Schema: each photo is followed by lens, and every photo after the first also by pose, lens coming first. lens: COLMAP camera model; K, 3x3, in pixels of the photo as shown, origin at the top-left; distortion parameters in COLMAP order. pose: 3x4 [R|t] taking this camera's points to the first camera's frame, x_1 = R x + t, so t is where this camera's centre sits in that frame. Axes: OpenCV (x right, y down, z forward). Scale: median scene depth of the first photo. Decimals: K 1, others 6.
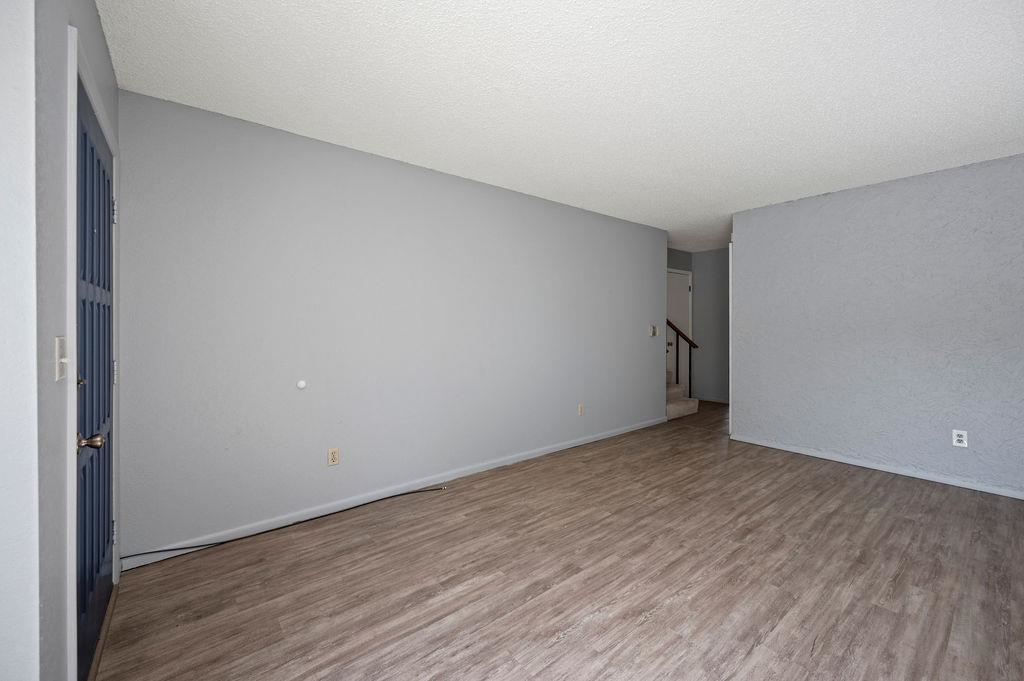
lens RADIAL K [[403.5, 0, 515.8], [0, 403.5, 333.8], [0, 0, 1]] dist [0.000137, 0.000283]
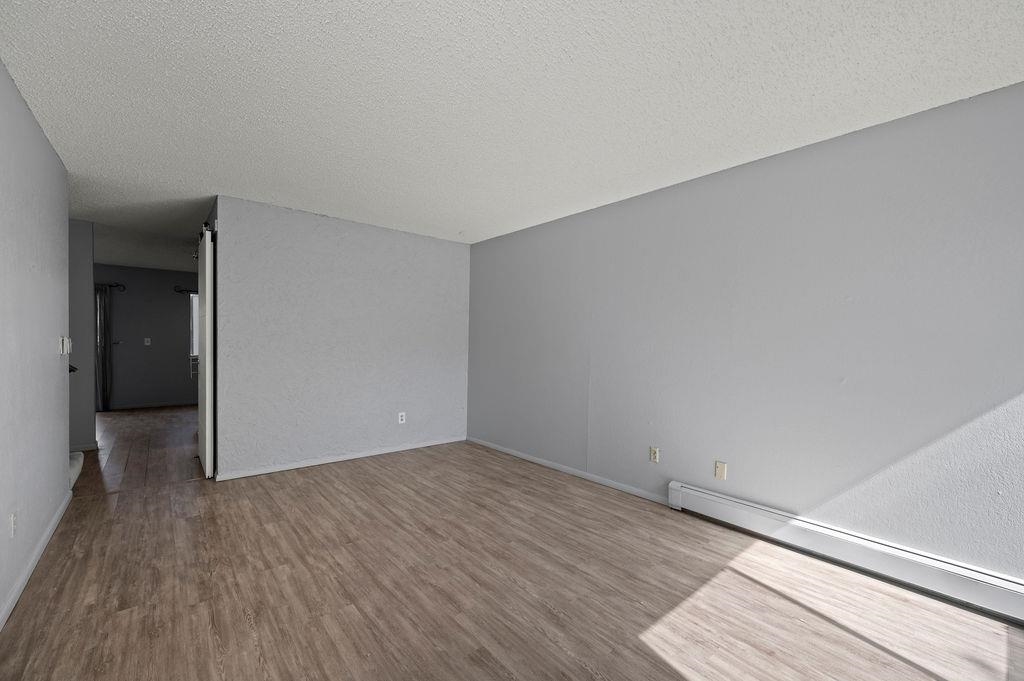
lens RADIAL K [[403.5, 0, 515.8], [0, 403.5, 342.4], [0, 0, 1]] dist [0.000137, 0.000283]
pose [[-0.002776, -0.000670, 0.999996, -0.503517], [0.007670, 0.999970, 0.000691, -0.027246], [-0.999967, 0.007672, -0.002771, 0.713920]]
